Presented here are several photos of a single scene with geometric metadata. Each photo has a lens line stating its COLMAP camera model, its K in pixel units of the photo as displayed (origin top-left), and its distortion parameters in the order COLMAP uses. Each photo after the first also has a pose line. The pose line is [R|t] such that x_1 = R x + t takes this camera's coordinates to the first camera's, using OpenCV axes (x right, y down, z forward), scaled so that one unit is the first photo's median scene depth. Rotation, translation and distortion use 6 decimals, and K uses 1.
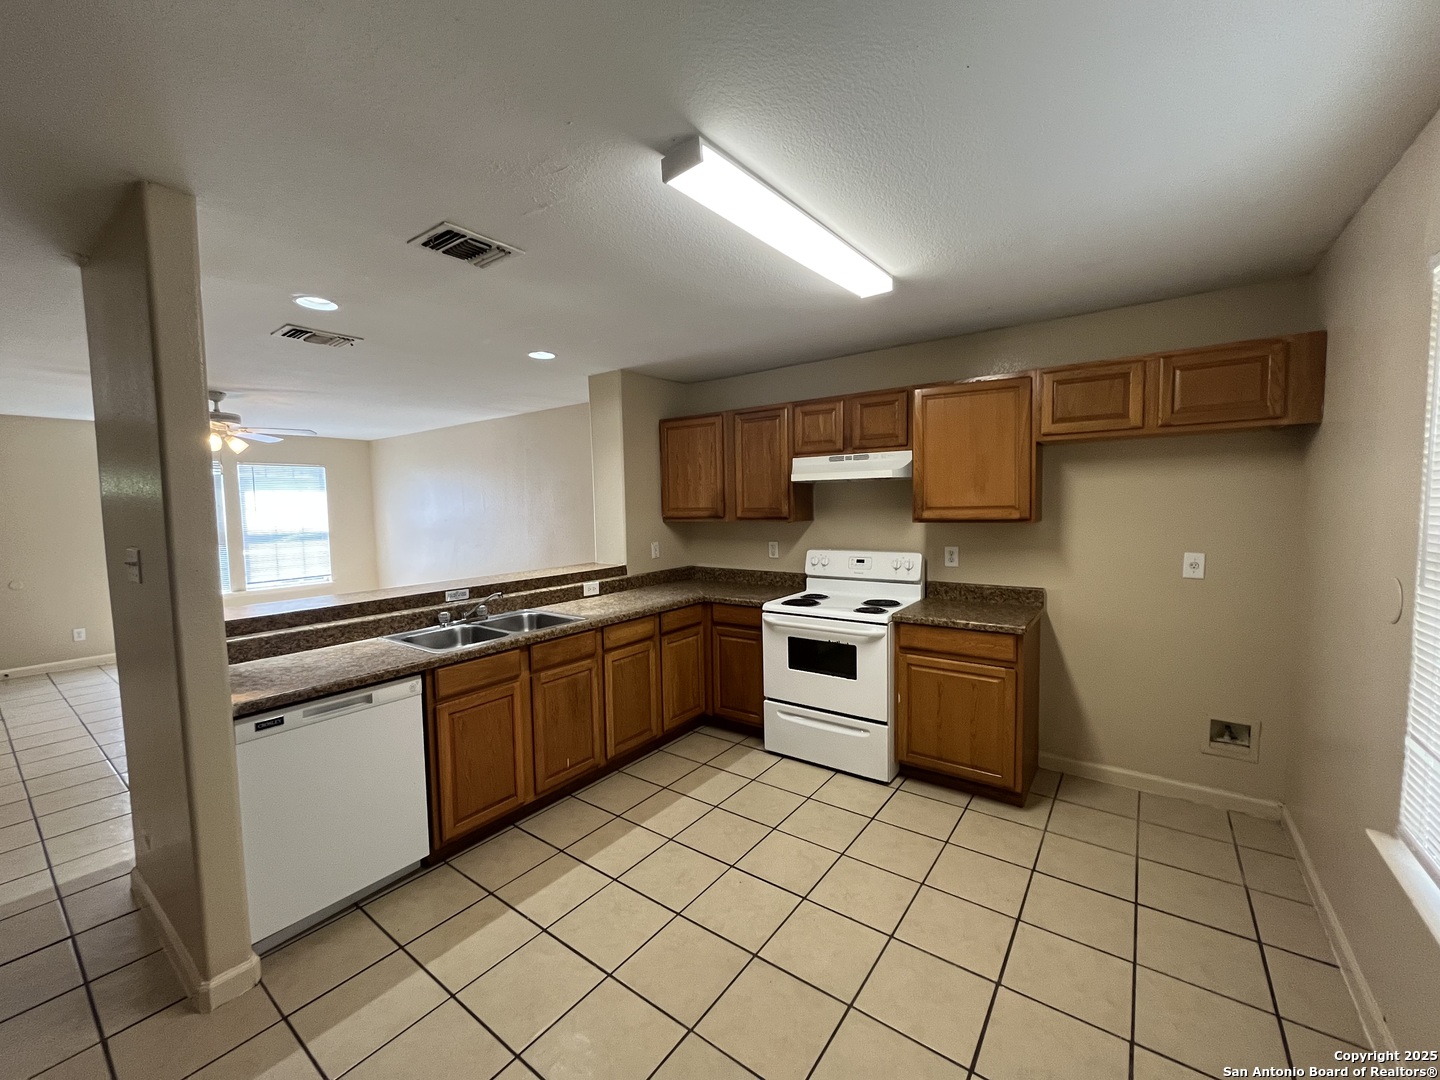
lens RADIAL K [[577.6, 0, 721.4], [0, 577.6, 541.0], [0, 0, 1]] dist [-0.000690, -0.000909]
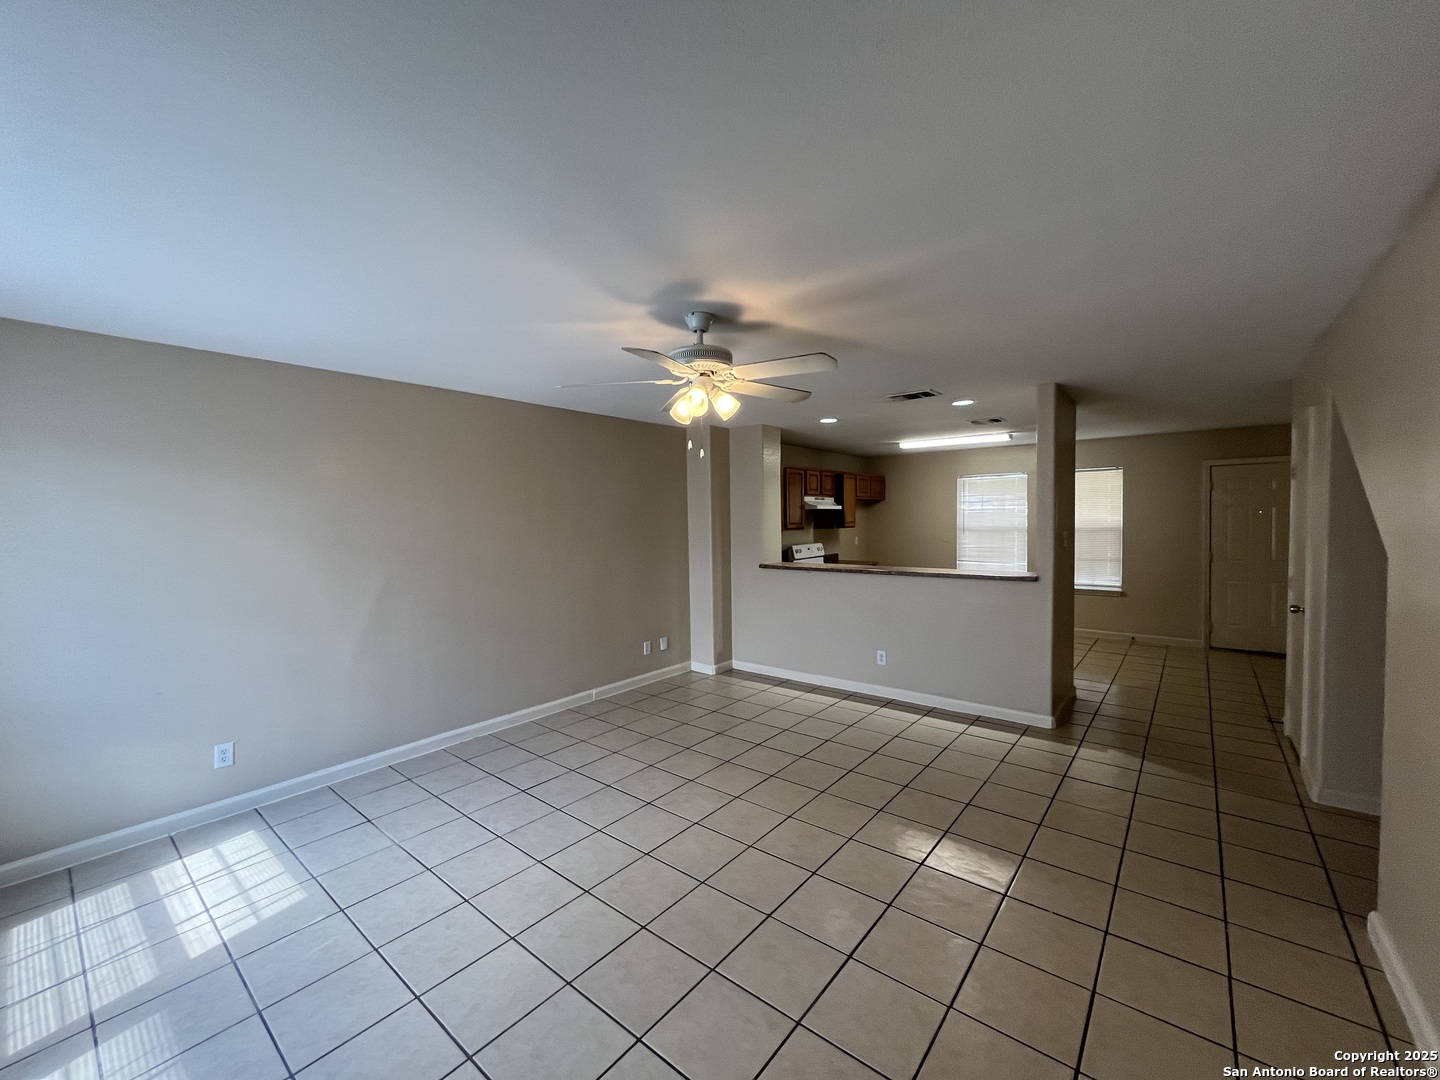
lens RADIAL K [[577.6, 0, 718.8], [0, 577.6, 533.7], [0, 0, 1]] dist [-0.000690, -0.000909]
pose [[0.047564, -0.005573, 0.998853, -2.340688], [0.080205, 0.996777, 0.001742, -0.063955], [-0.995643, 0.080030, 0.047858, 1.579978]]
